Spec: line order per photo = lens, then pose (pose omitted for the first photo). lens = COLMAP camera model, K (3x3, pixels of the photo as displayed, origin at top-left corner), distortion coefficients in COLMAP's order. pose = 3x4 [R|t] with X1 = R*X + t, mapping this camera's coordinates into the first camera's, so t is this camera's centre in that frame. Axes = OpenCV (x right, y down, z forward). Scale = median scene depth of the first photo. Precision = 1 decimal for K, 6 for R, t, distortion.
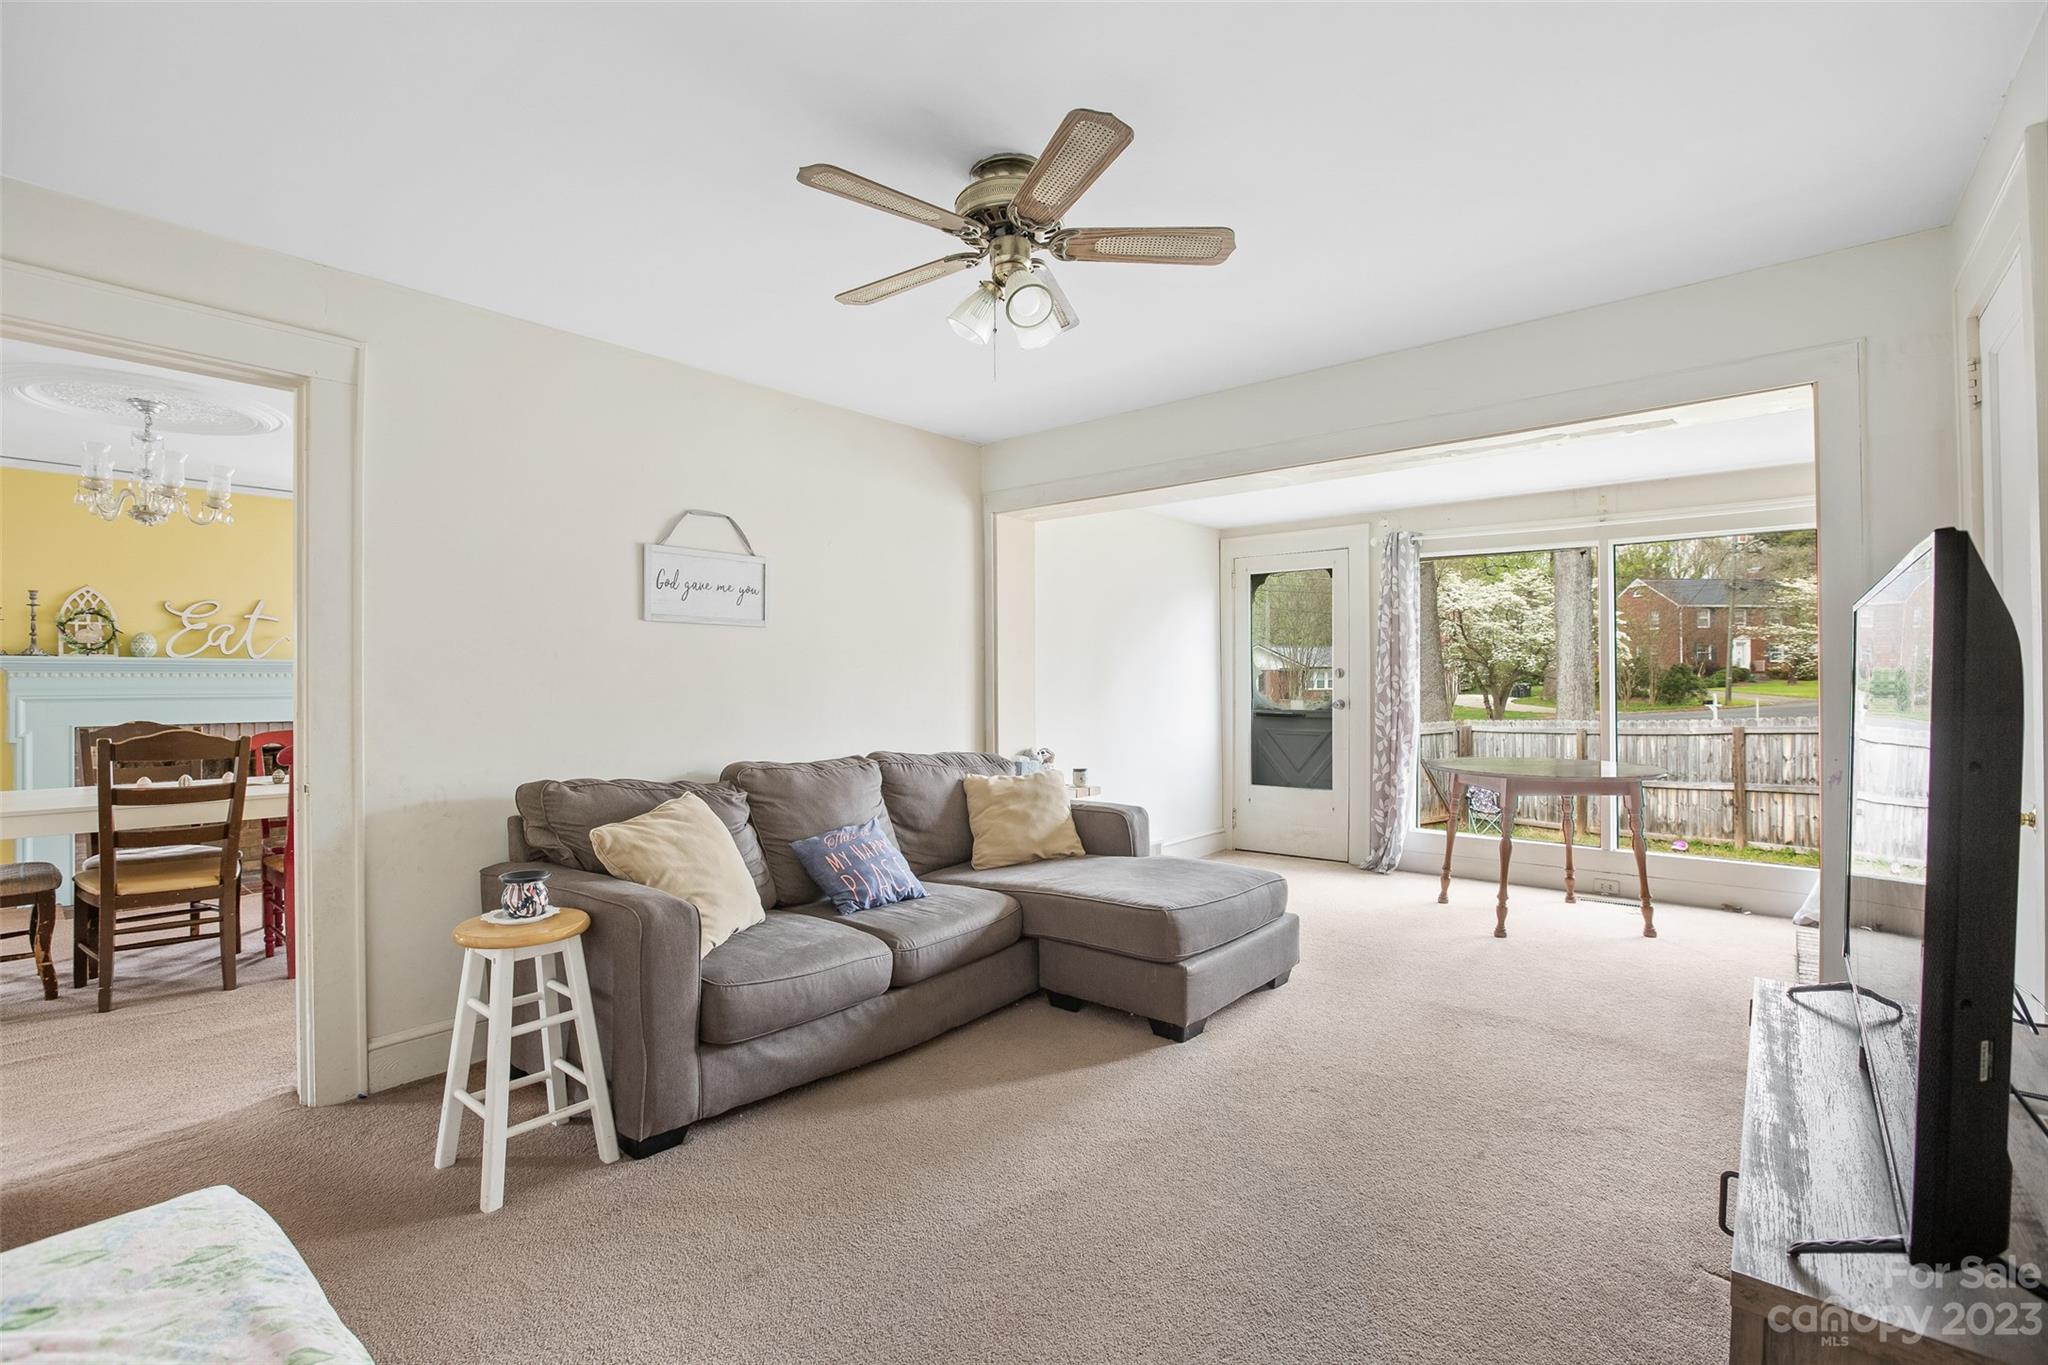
lens RADIAL K [[936.9, 0, 1031.0], [0, 936.9, 674.6], [0, 0, 1]] dist [-0.029341, 0.003404]
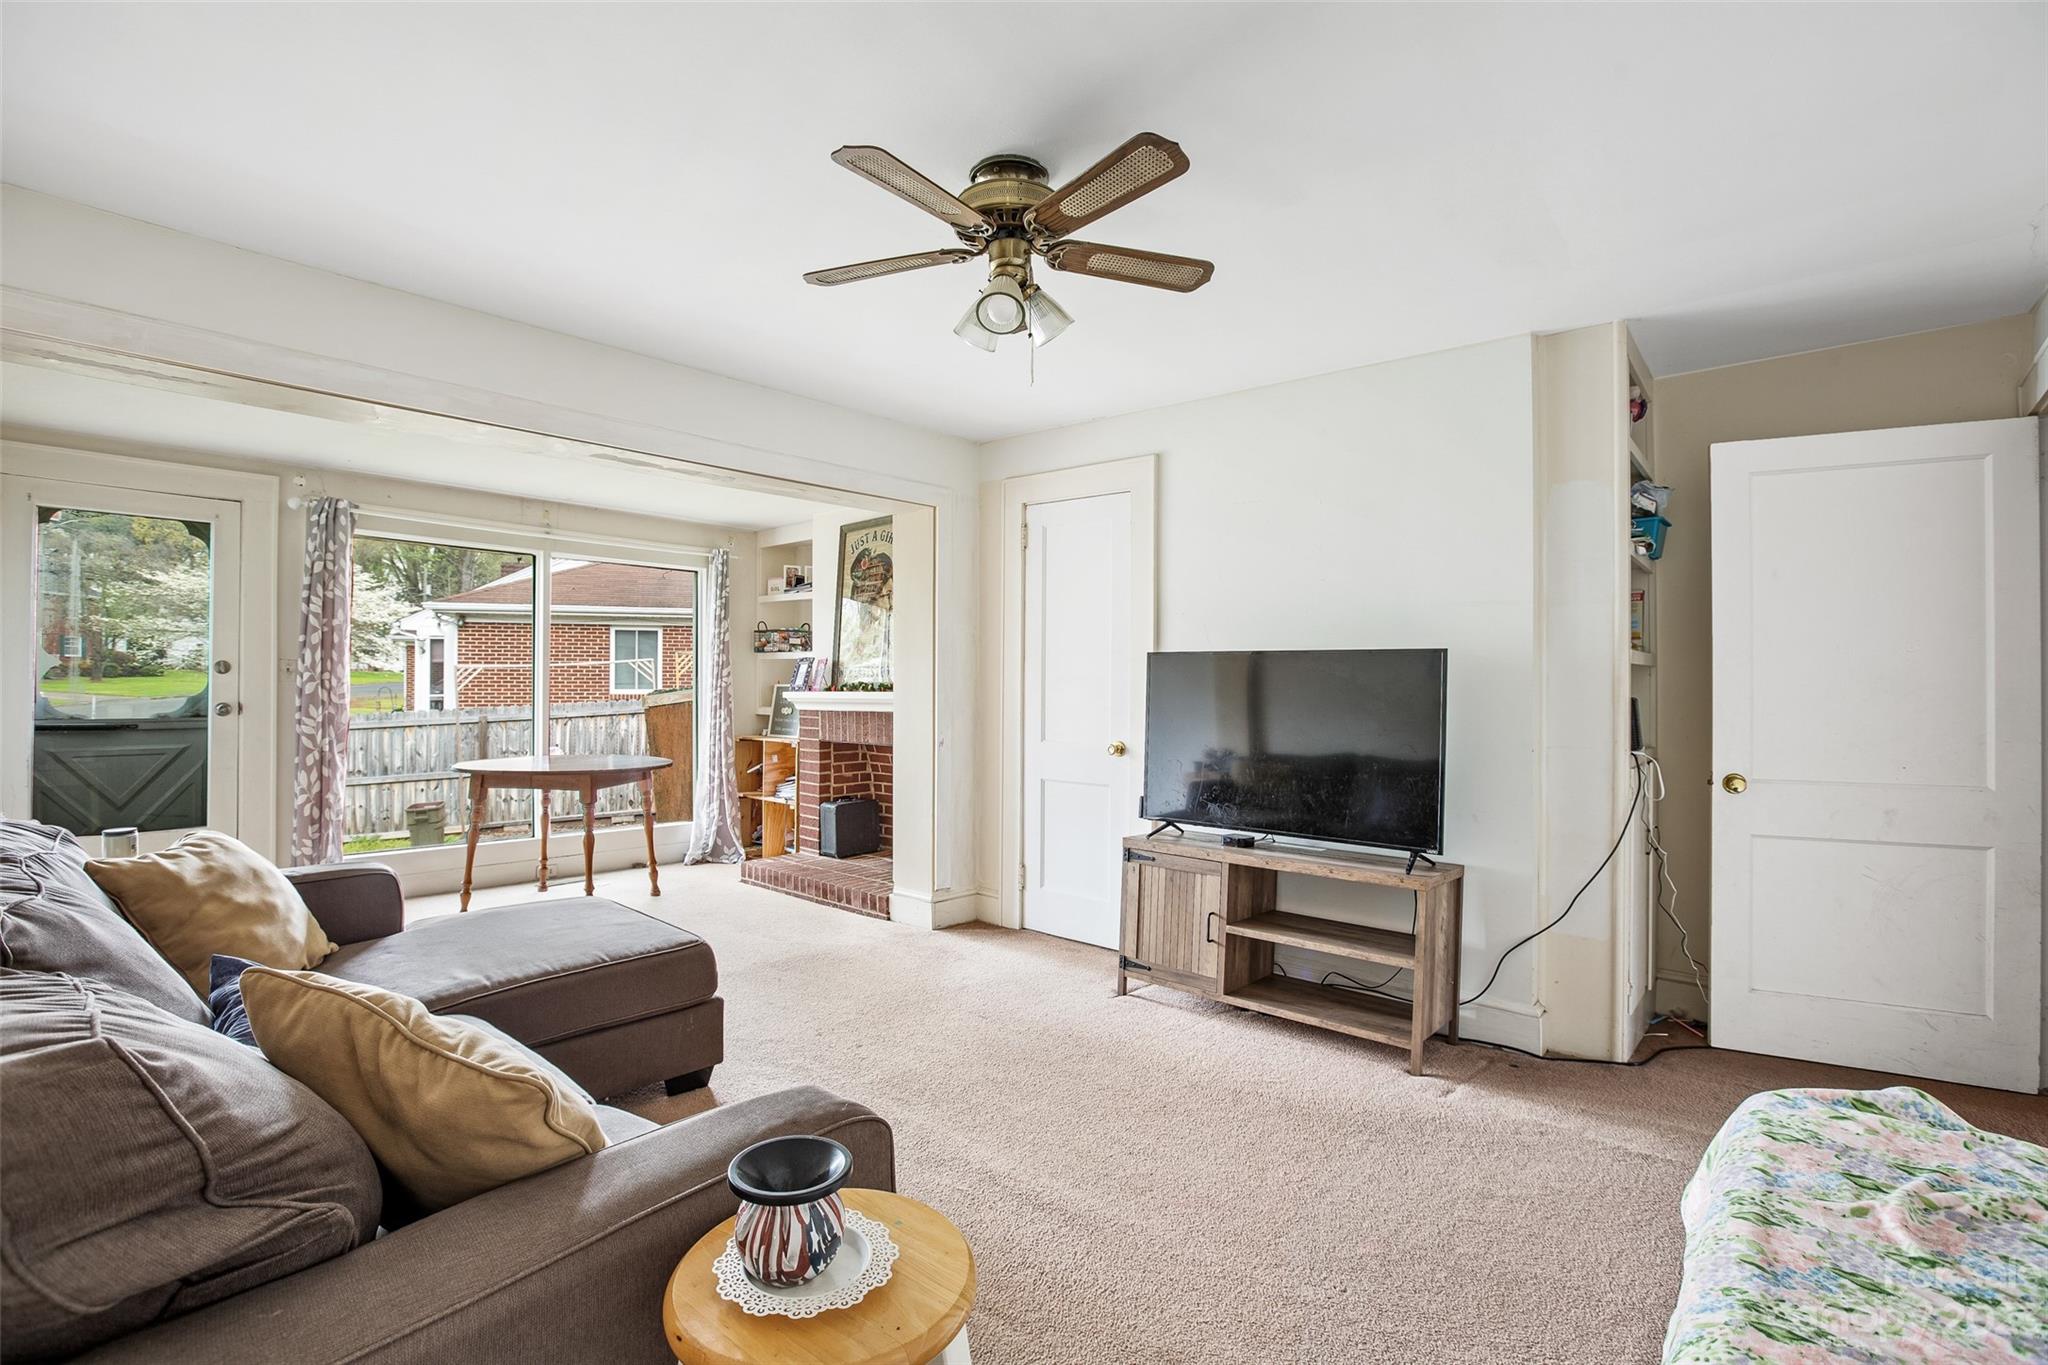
lens RADIAL K [[936.9, 0, 1002.8], [0, 936.9, 681.0], [0, 0, 1]] dist [-0.029341, 0.003404]
pose [[0.065227, 0.008220, 0.997837, -0.359013], [-0.017769, 0.999817, -0.007075, 0.003668], [-0.997712, -0.017269, 0.065361, 0.332984]]
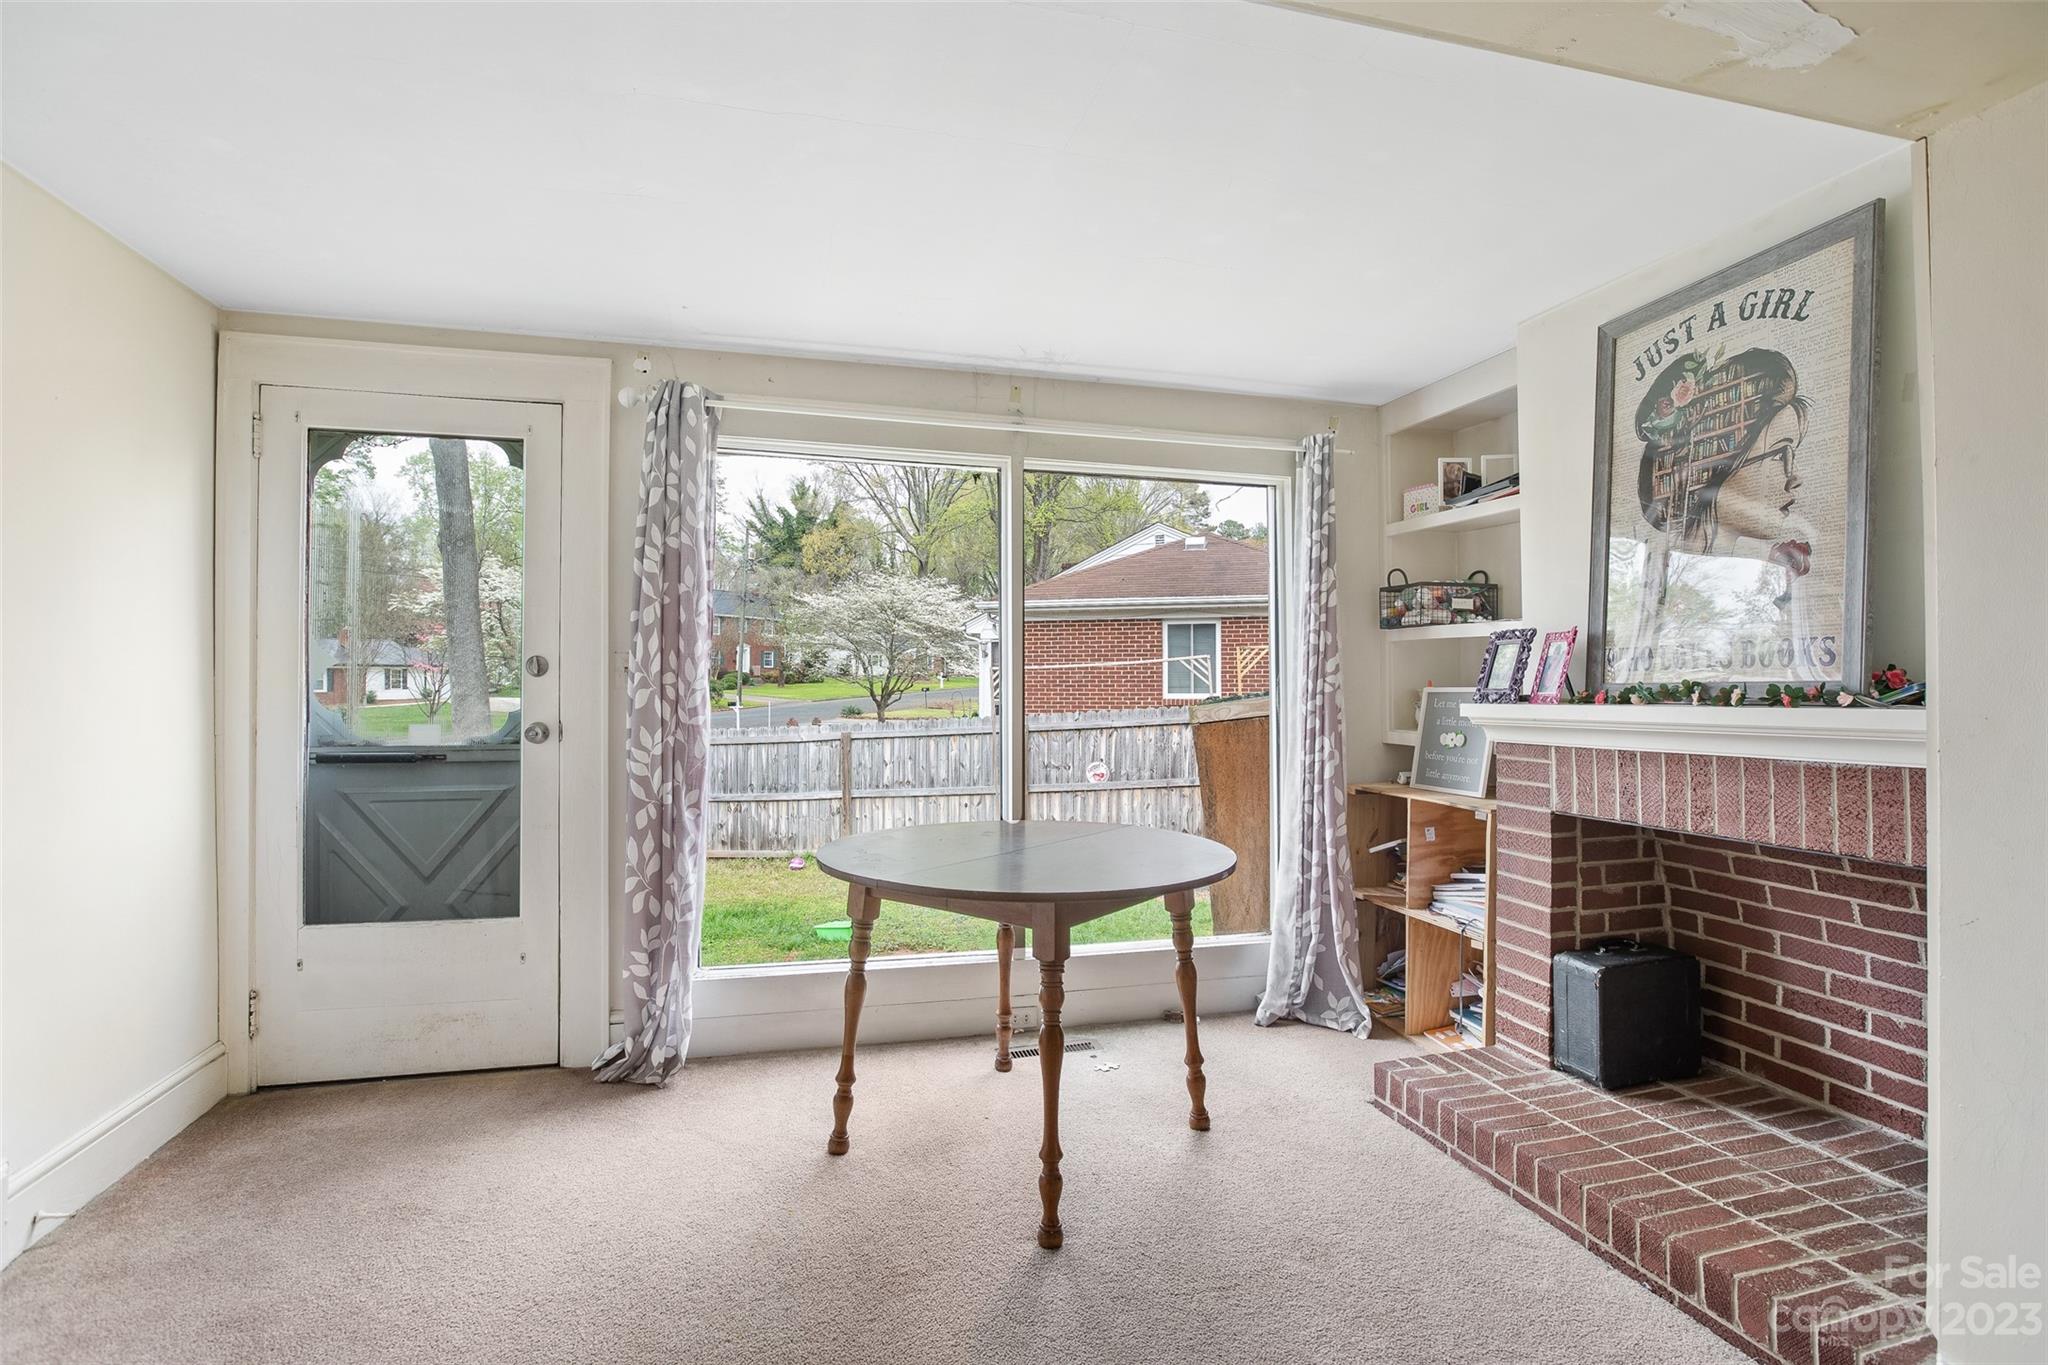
lens RADIAL K [[979.0, 0, 1015.7], [0, 979.0, 682.4], [0, 0, 1]] dist [-0.025213, 0.000989]
pose [[0.584584, 0.006200, 0.811310, 0.074611], [-0.011267, 0.999936, 0.000478, 0.003773], [-0.811255, -0.009421, 0.584617, 0.519294]]
